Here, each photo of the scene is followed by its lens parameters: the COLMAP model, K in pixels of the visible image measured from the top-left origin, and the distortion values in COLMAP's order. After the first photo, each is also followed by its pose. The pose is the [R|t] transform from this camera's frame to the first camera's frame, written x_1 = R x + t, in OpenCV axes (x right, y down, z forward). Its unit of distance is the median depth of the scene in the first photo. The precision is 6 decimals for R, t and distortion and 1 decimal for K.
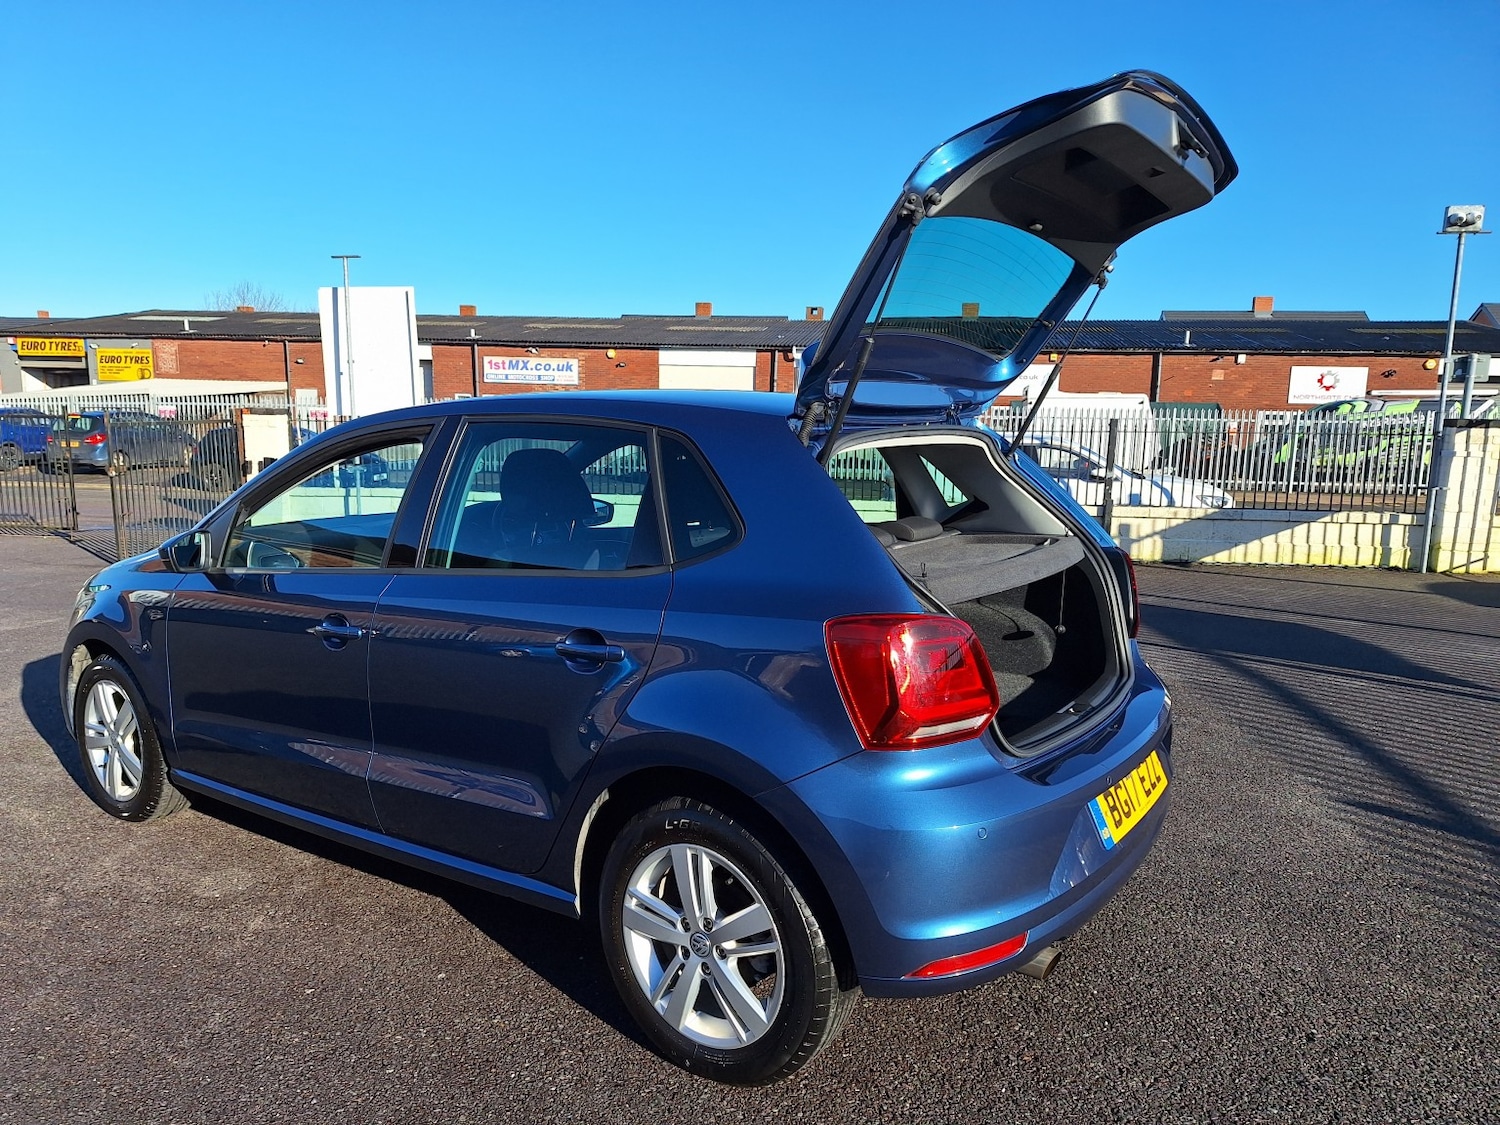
lens RADIAL K [[1060.1, 0, 722.5], [0, 1060.1, 571.9], [0, 0, 1]] dist [0.052494, -0.042732]
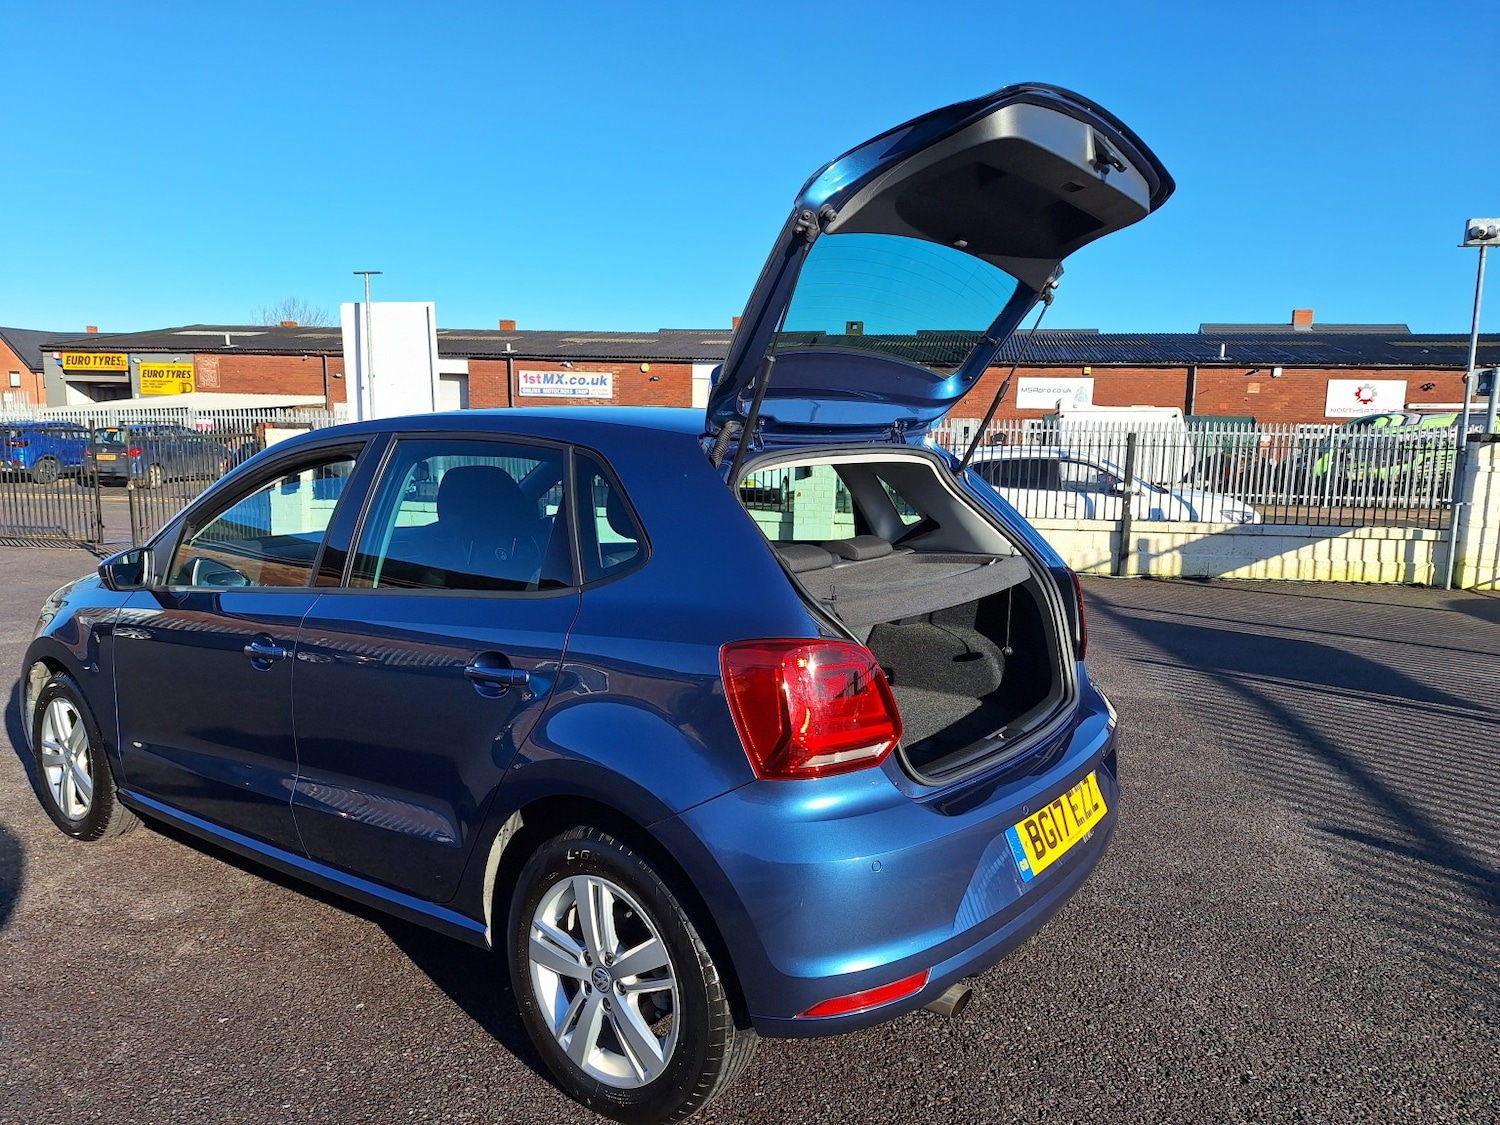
lens RADIAL K [[1060.1, 0, 744.6], [0, 1060.1, 565.8], [0, 0, 1]] dist [0.052494, -0.042732]
pose [[0.999845, 0.002302, -0.017461, 0.057708], [-0.002608, 0.999843, -0.017534, -0.004280], [0.017418, 0.017577, 0.999694, 0.011333]]
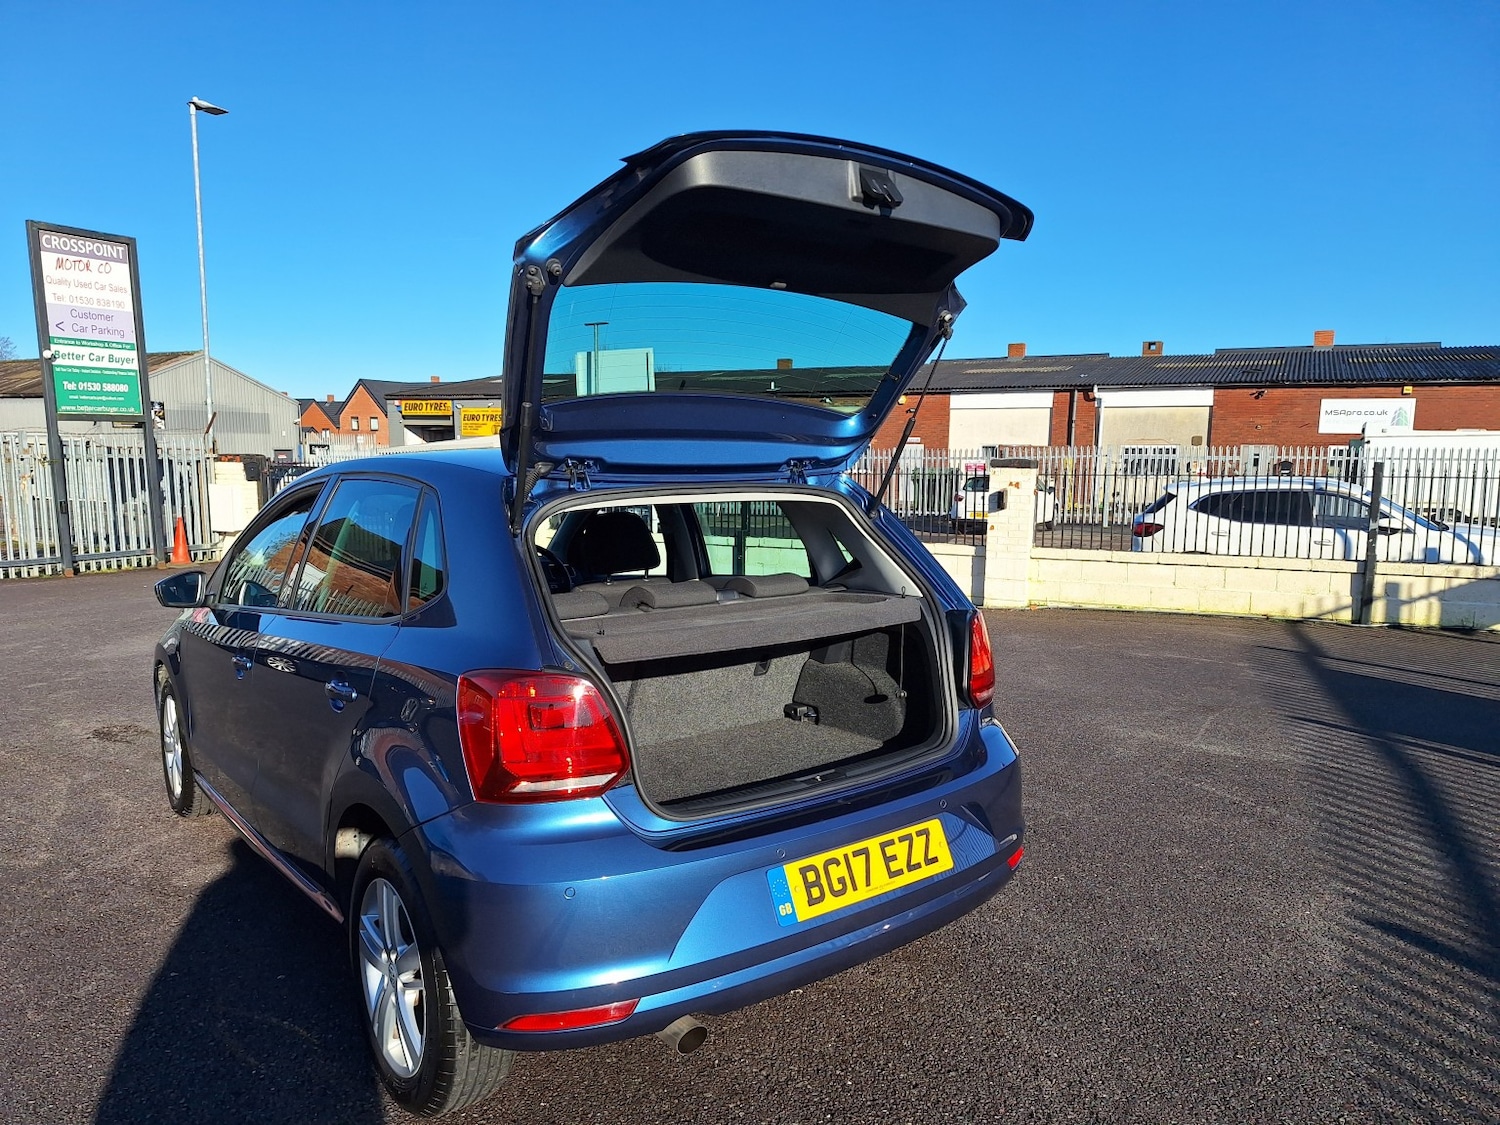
lens RADIAL K [[1060.1, 0, 735.3], [0, 1060.1, 578.5], [0, 0, 1]] dist [0.052494, -0.042732]
pose [[0.957496, 0.022580, -0.287562, 0.277420], [-0.032693, 0.999003, -0.030414, -0.009918], [0.286588, 0.038523, 0.957279, 0.029770]]
